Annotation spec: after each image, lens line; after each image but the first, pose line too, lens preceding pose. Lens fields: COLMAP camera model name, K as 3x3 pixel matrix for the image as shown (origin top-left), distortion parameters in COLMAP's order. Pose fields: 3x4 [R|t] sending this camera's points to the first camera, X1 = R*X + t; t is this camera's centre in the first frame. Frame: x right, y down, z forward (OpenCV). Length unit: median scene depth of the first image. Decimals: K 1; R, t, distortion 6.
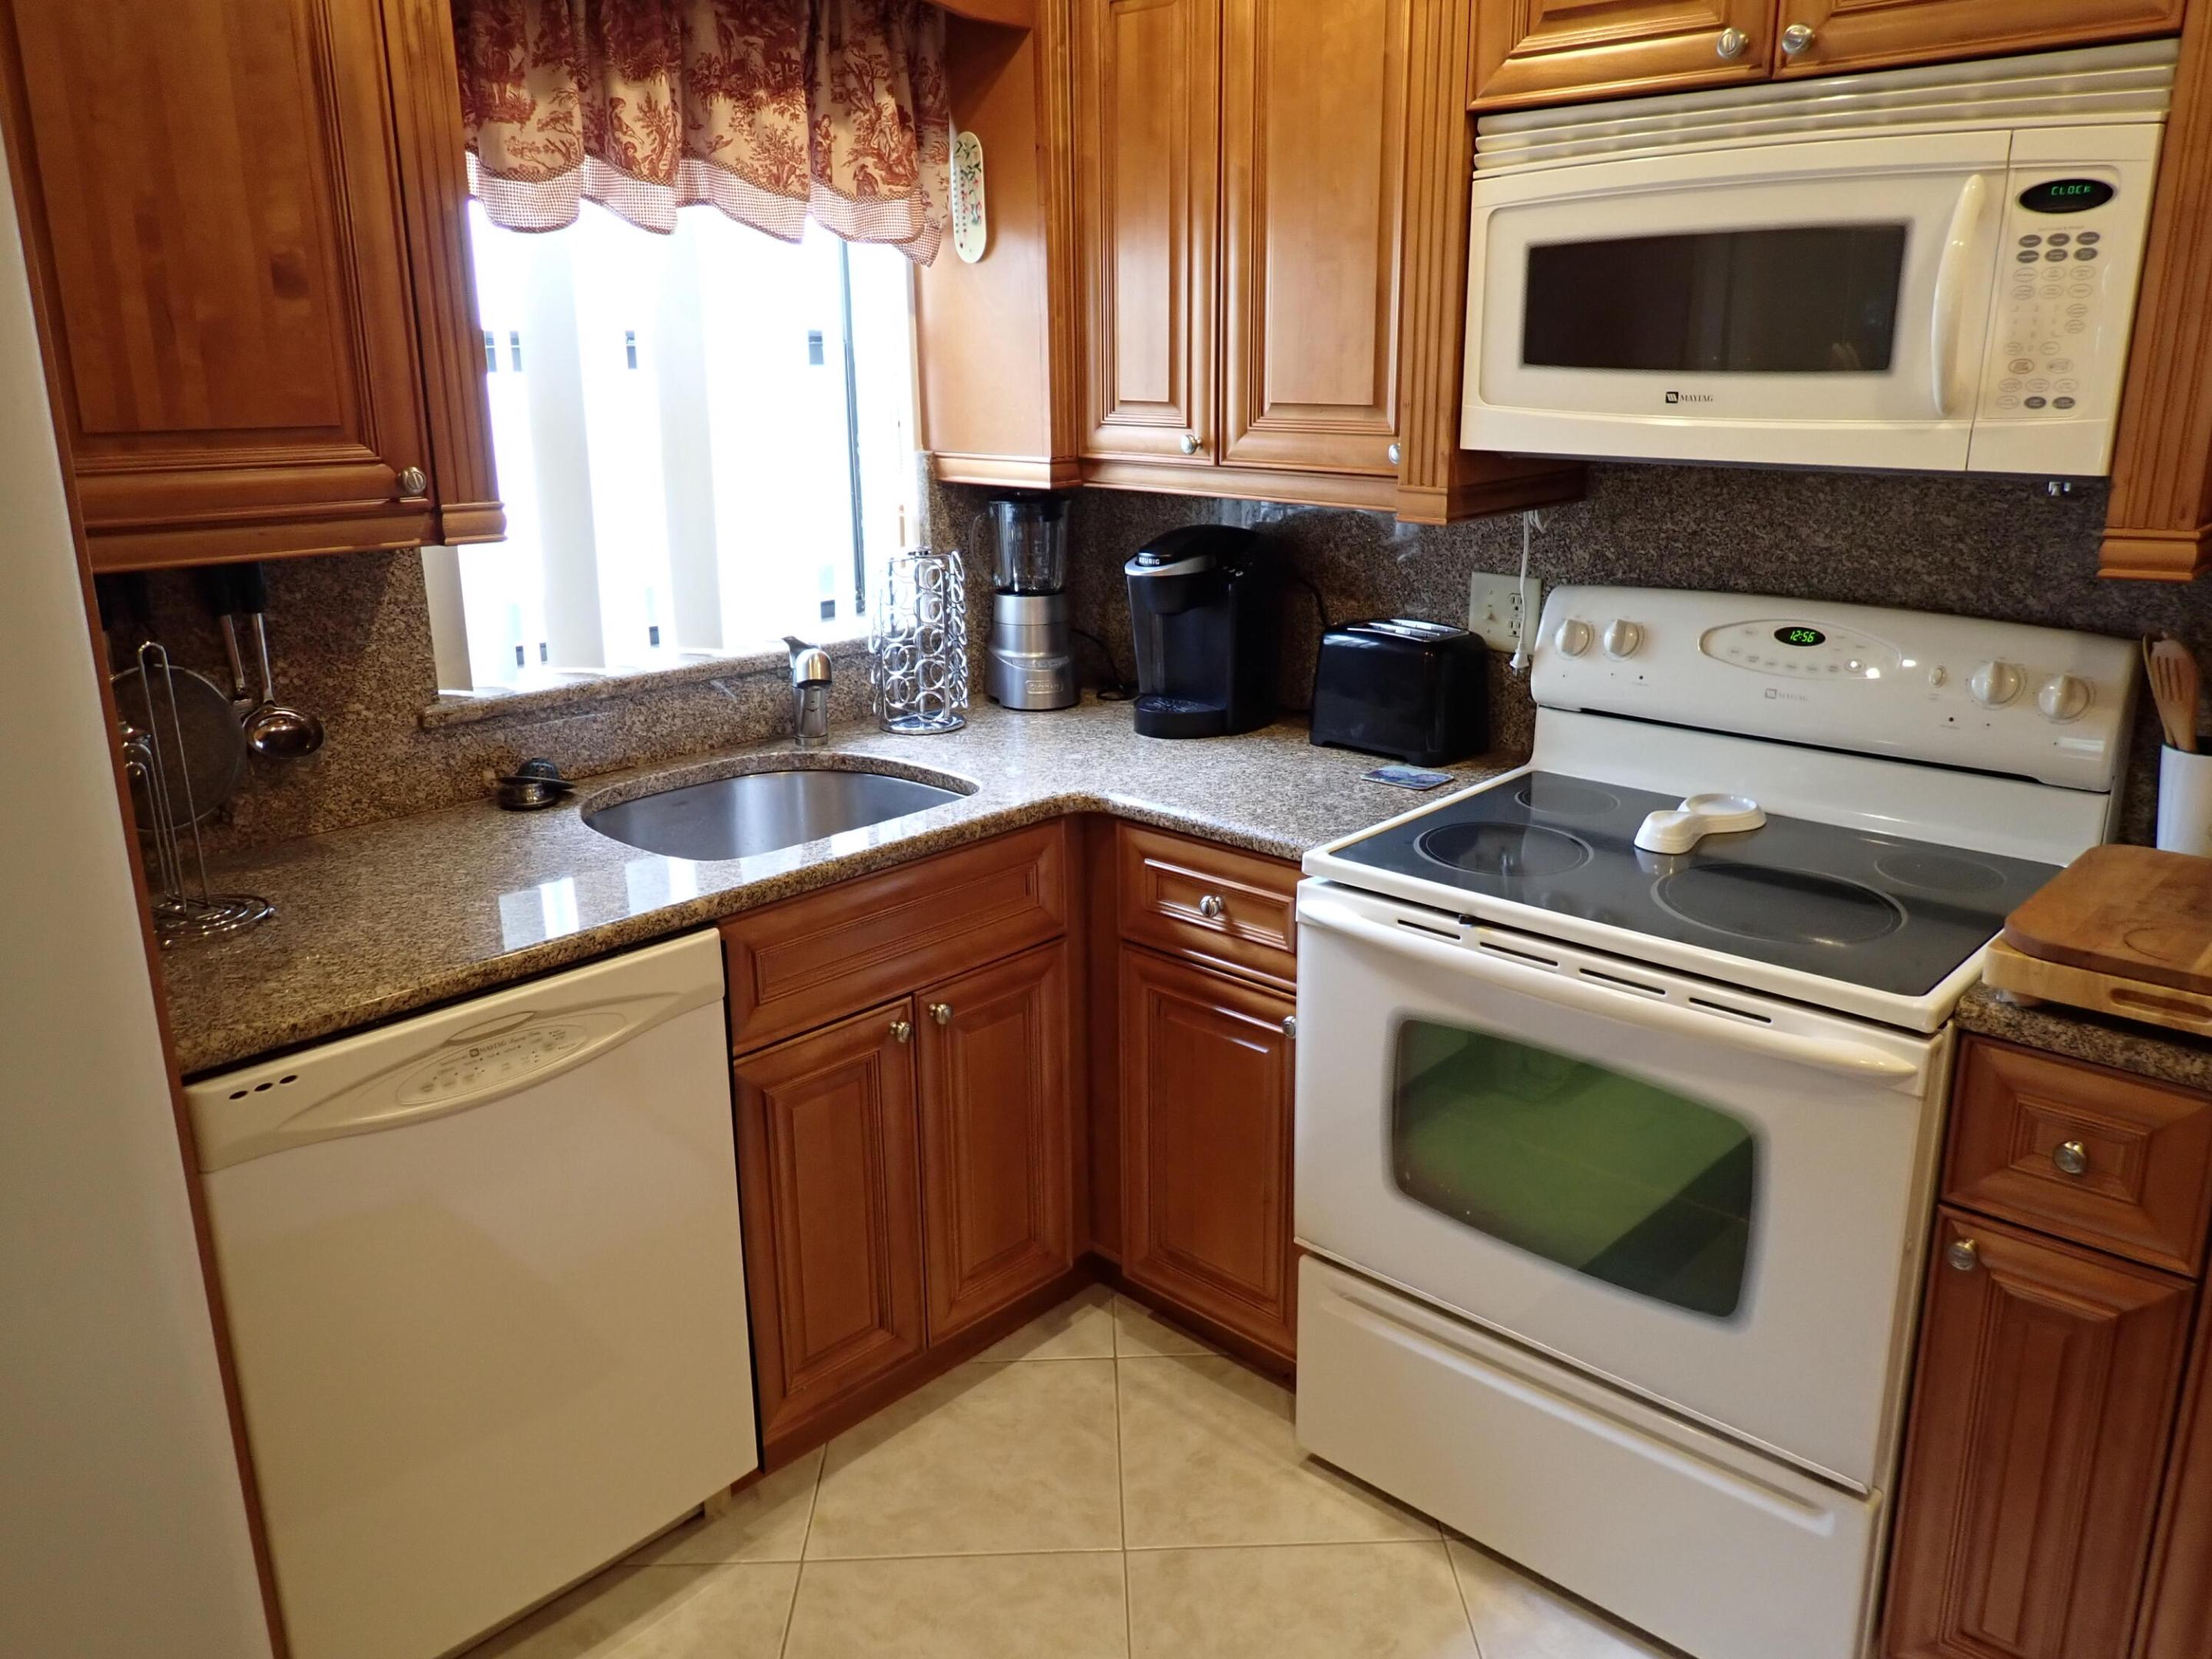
lens RADIAL K [[1629.8, 0, 1129.1], [0, 1629.8, 817.1], [0, 0, 1]] dist [0.007135, 0.002696]
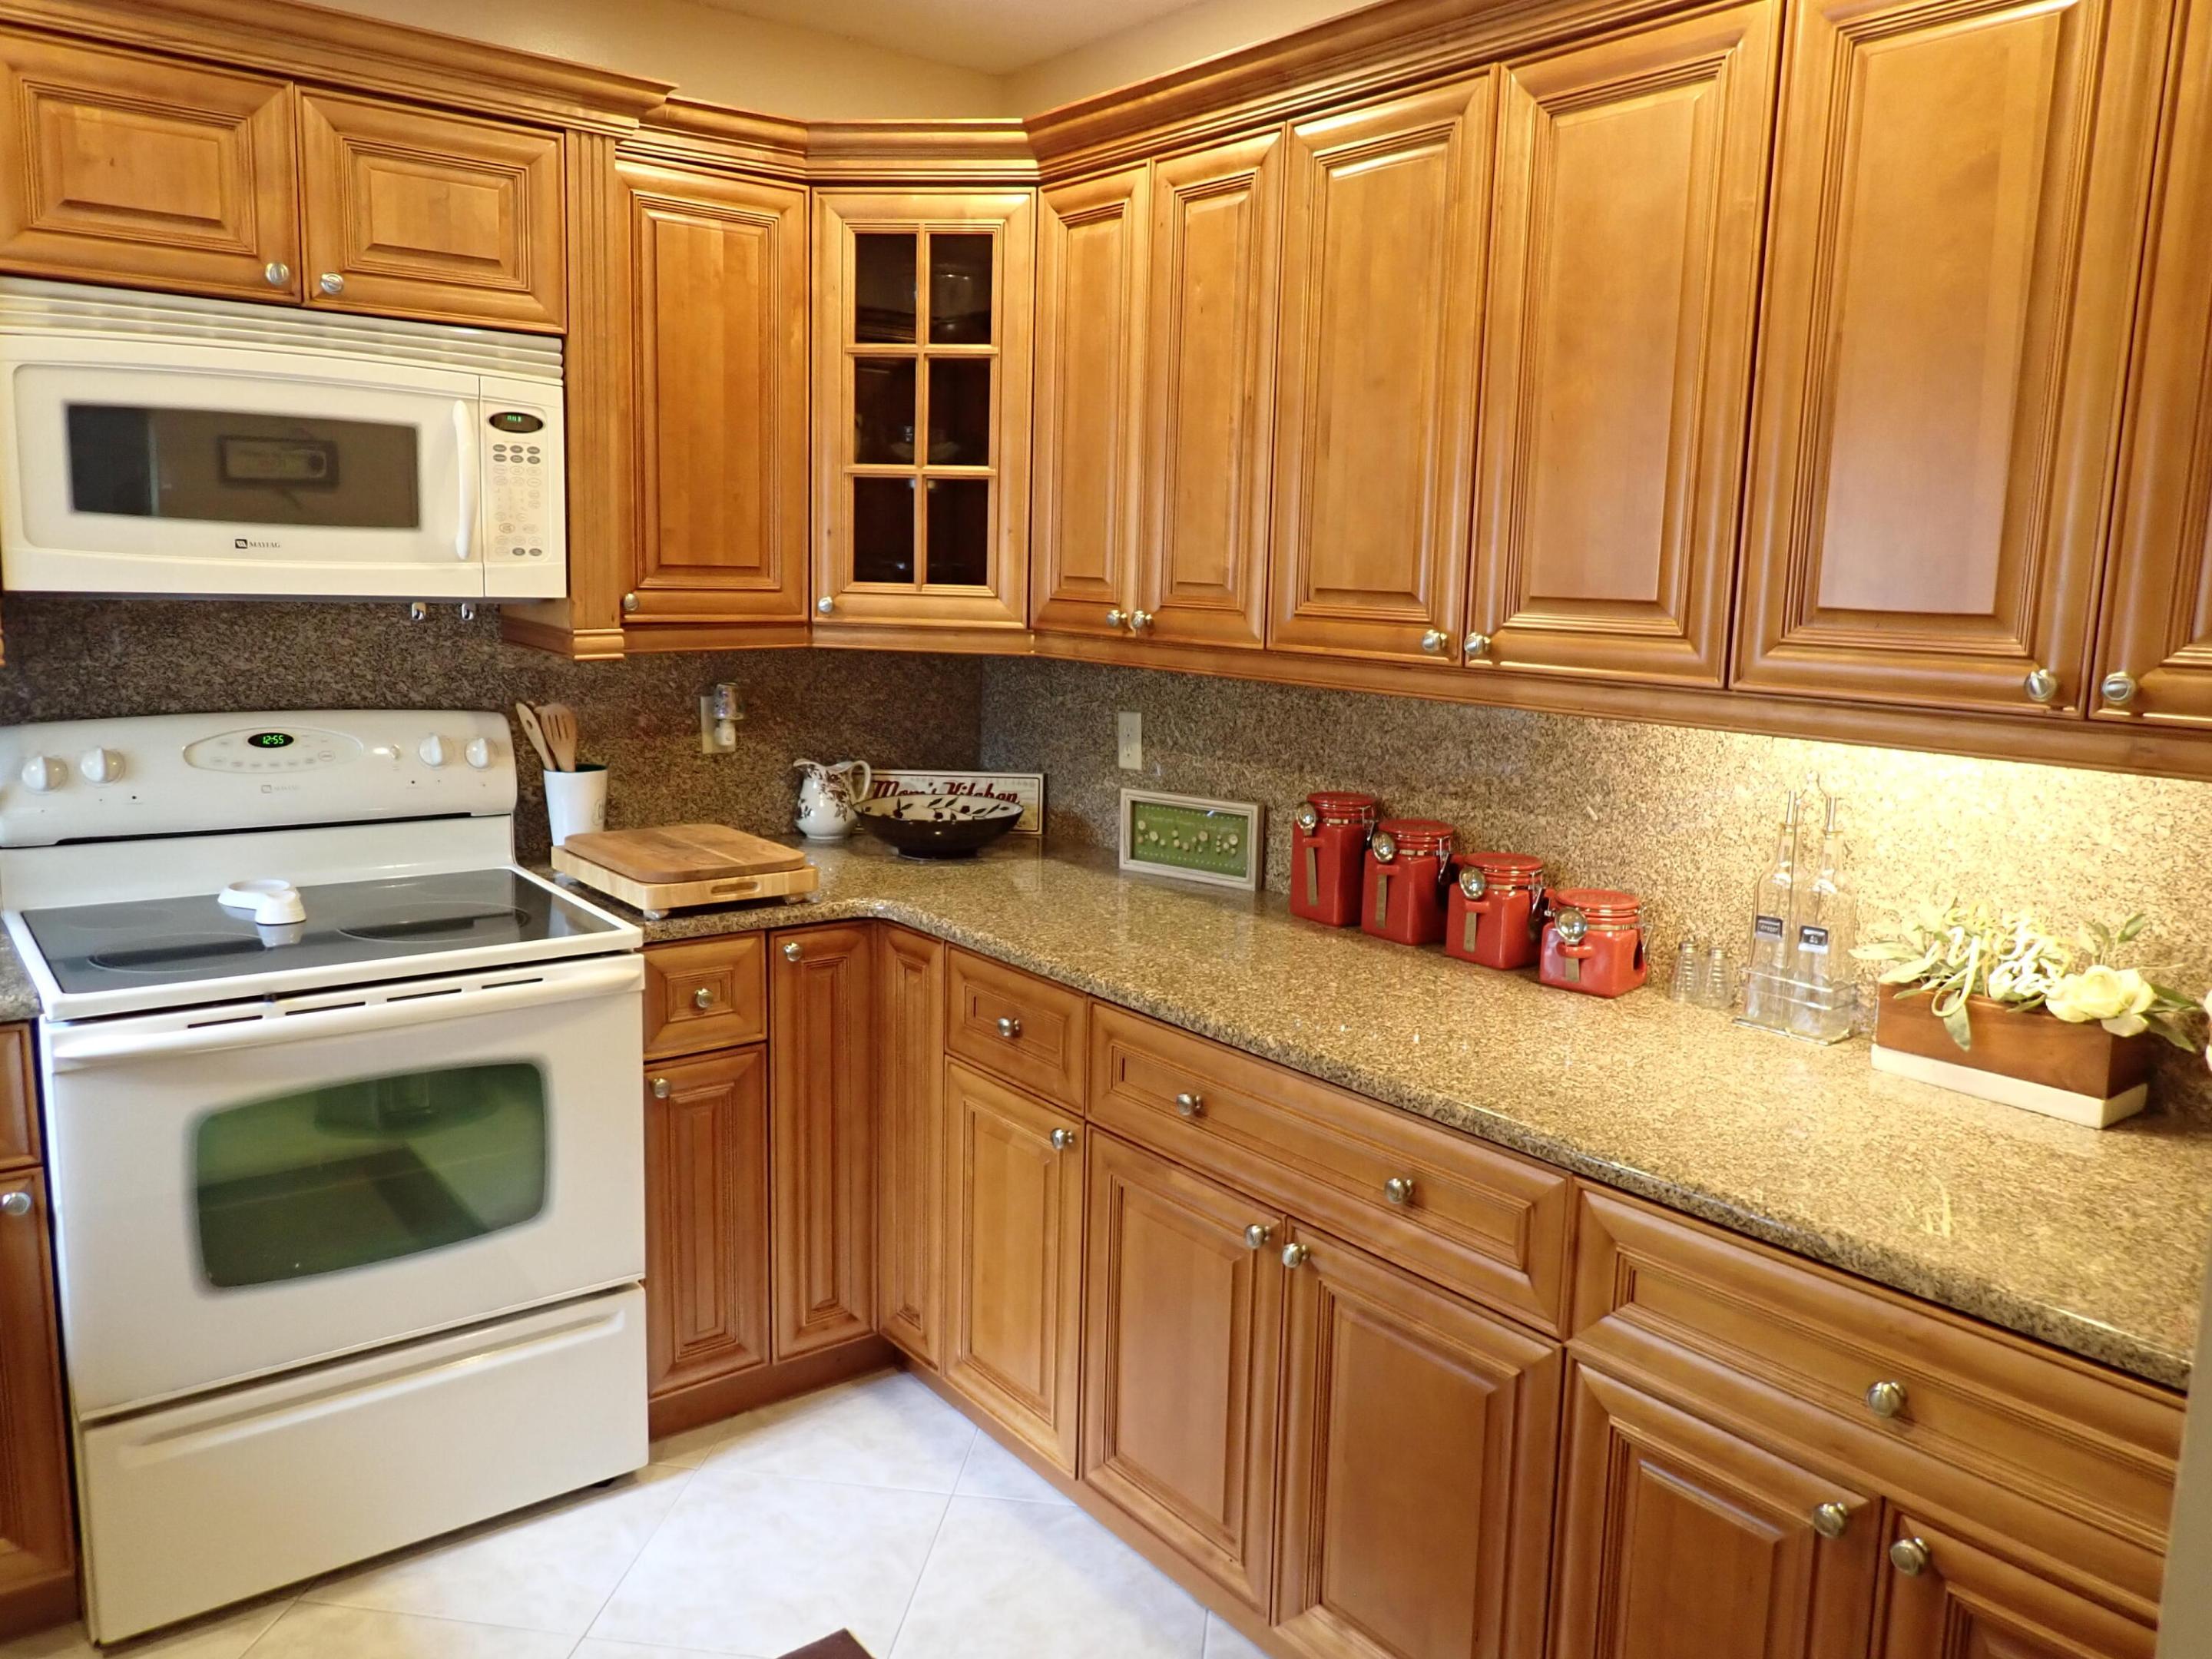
lens RADIAL K [[1634.0, 0, 1112.8], [0, 1634.0, 820.8], [0, 0, 1]] dist [0.000061, -0.003725]
pose [[0.150015, -0.142237, 0.978399, -0.686516], [0.243065, 0.964531, 0.102953, -0.025253], [-0.958340, 0.222370, 0.179267, 0.190685]]
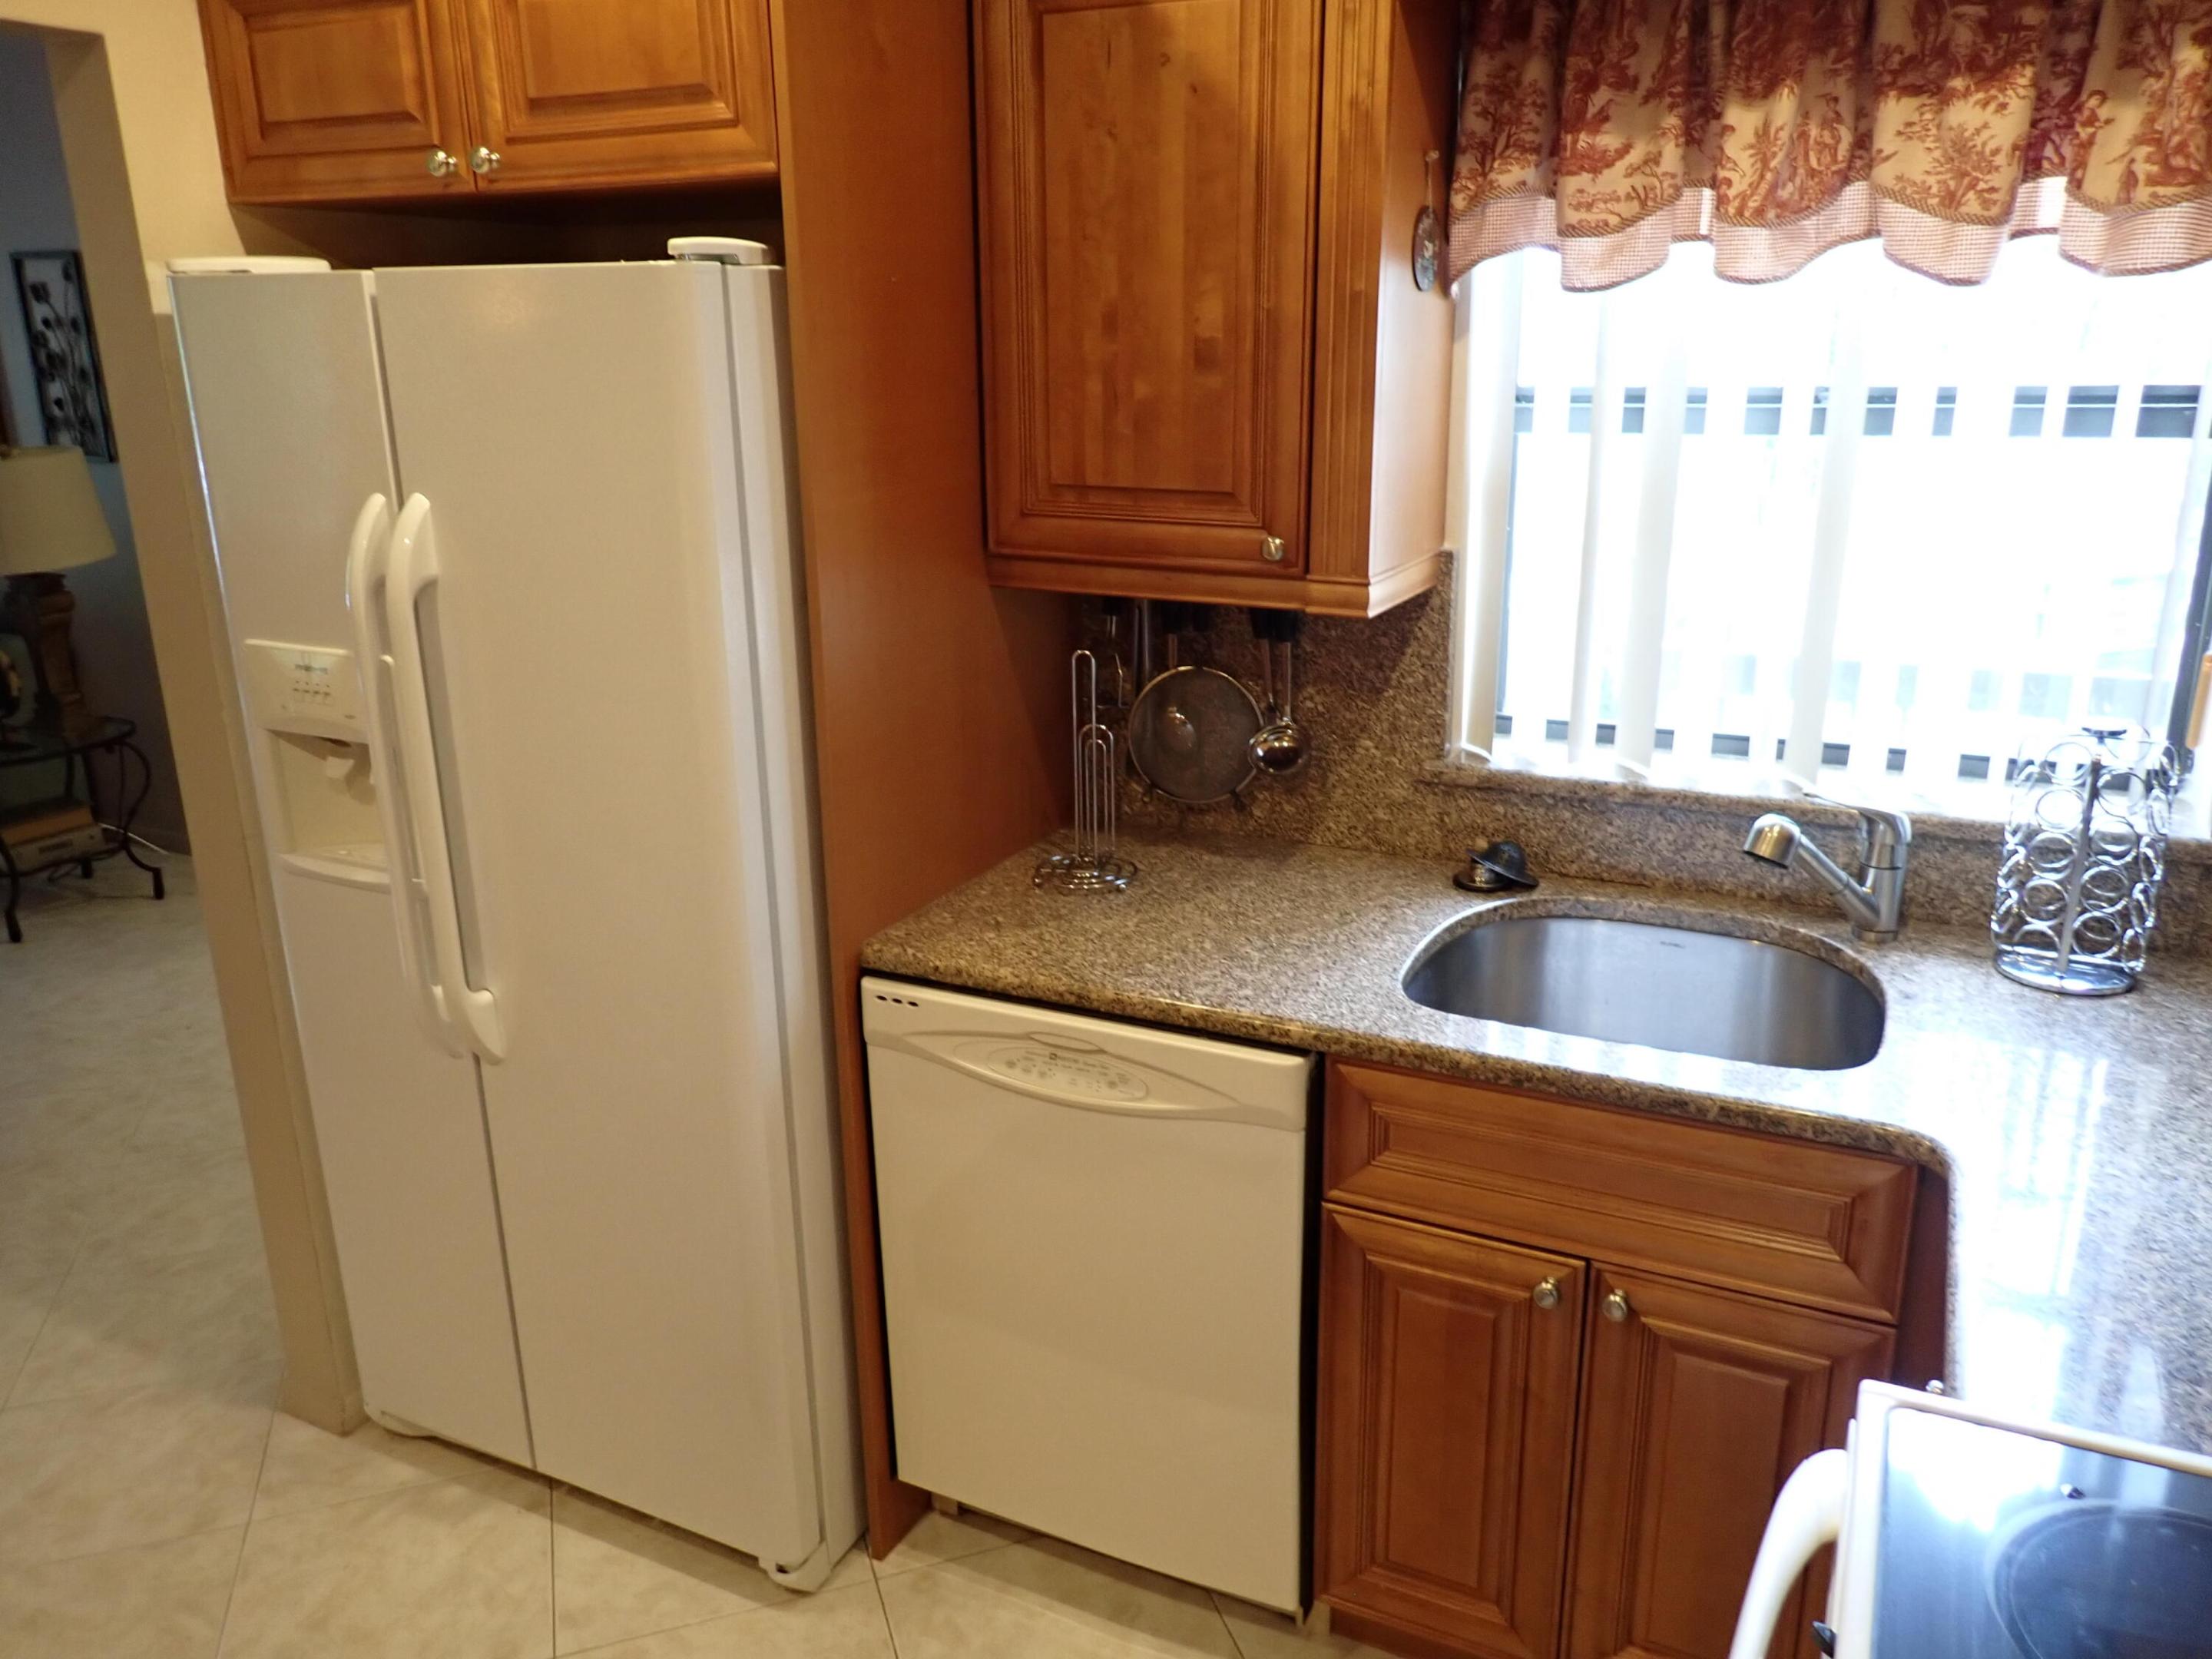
lens RADIAL K [[1627.1, 0, 1113.9], [0, 1627.1, 818.6], [0, 0, 1]] dist [0.004199, 0.001847]
pose [[0.287885, 0.282092, -0.915175, 0.468664], [-0.256528, 0.943424, 0.210104, -0.203377], [0.922668, 0.174283, 0.343963, 0.493794]]
